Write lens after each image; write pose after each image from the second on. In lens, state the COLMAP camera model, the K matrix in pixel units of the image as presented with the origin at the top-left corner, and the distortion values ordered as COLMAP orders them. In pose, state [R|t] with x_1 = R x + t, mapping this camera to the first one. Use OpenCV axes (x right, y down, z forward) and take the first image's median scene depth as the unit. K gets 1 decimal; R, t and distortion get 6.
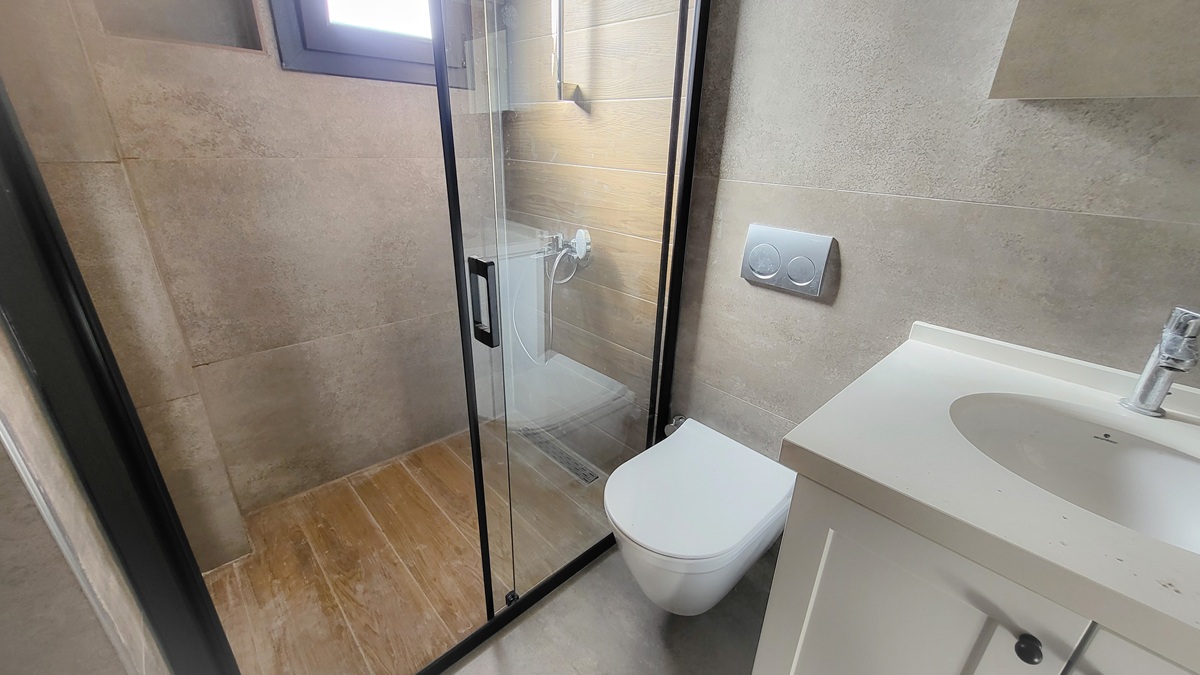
lens RADIAL K [[479.4, 0, 600.0], [0, 479.4, 337.5], [0, 0, 1]] dist [-0.000330, -0.000150]
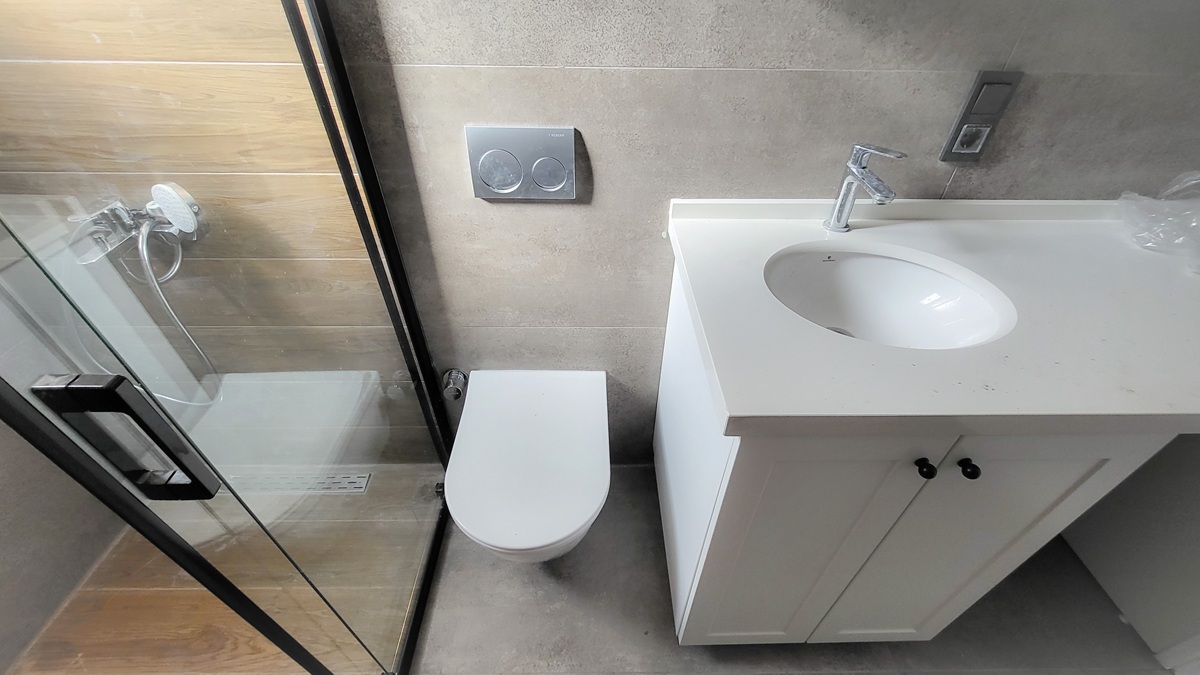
lens RADIAL K [[479.4, 0, 600.0], [0, 479.4, 337.5], [0, 0, 1]] dist [-0.000330, -0.000150]
pose [[0.677602, -0.486766, 0.551284, -0.107208], [0.289665, 0.865663, 0.408316, -0.181471], [-0.675981, -0.116989, 0.727574, 0.255203]]
